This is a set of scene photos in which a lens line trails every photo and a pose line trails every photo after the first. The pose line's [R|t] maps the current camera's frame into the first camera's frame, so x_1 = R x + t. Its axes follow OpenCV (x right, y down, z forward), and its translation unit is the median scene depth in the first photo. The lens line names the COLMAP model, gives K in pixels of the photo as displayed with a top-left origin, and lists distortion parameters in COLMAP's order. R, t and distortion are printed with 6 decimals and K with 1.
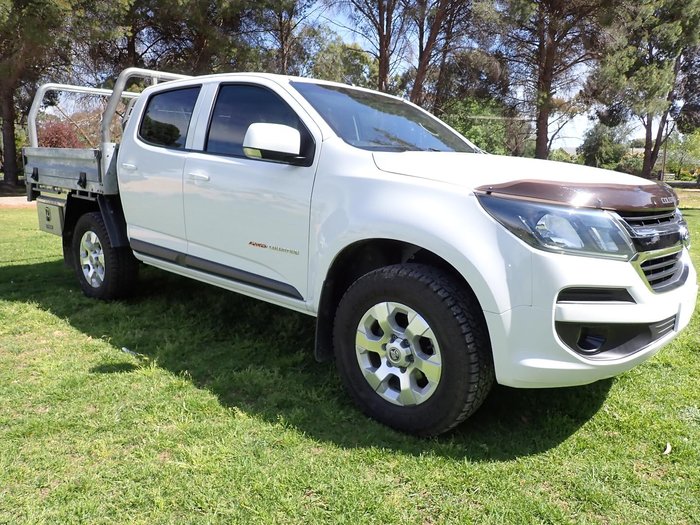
lens RADIAL K [[516.3, 0, 353.8], [0, 516.3, 260.0], [0, 0, 1]] dist [-0.001772, -0.004659]
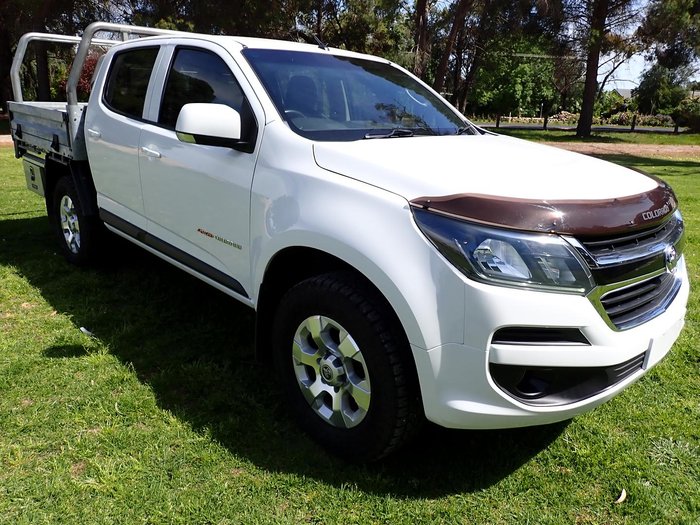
lens RADIAL K [[516.3, 0, 353.8], [0, 516.3, 260.0], [0, 0, 1]] dist [-0.001772, -0.004659]
pose [[0.996963, 0.039744, -0.066969, 0.123304], [-0.031832, 0.992818, 0.115323, -0.083369], [0.071072, -0.112841, 0.991068, 0.083529]]
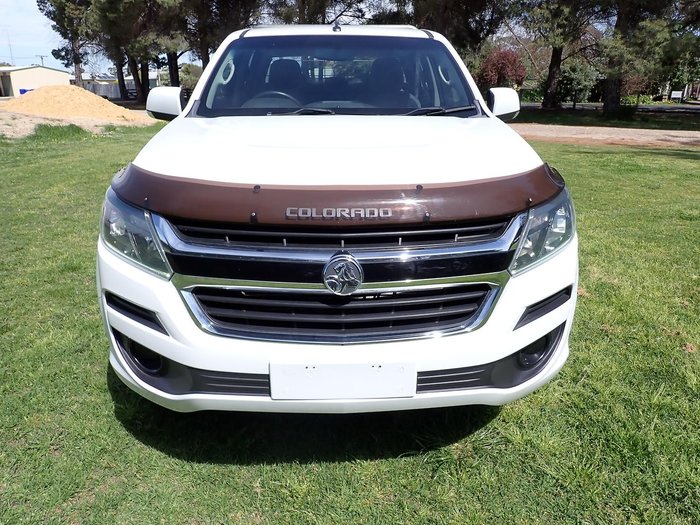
lens RADIAL K [[516.3, 0, 353.8], [0, 516.3, 260.0], [0, 0, 1]] dist [-0.001772, -0.004659]
pose [[0.690806, 0.225125, -0.687099, 0.759932], [-0.128180, 0.973371, 0.190050, -0.127216], [0.711588, -0.043215, 0.701267, 0.393472]]
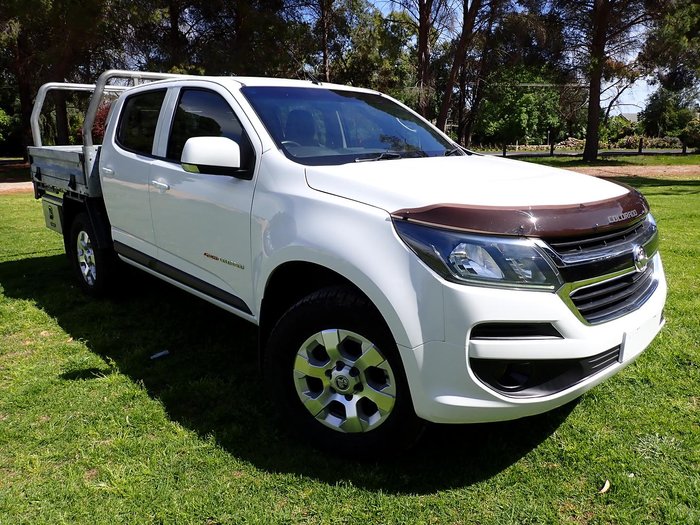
lens RADIAL K [[516.3, 0, 353.8], [0, 516.3, 260.0], [0, 0, 1]] dist [-0.001772, -0.004659]
pose [[0.995388, -0.001054, -0.095920, 0.160328], [0.005961, 0.998687, 0.050878, -0.060078], [0.095741, -0.051215, 0.994088, 0.034585]]
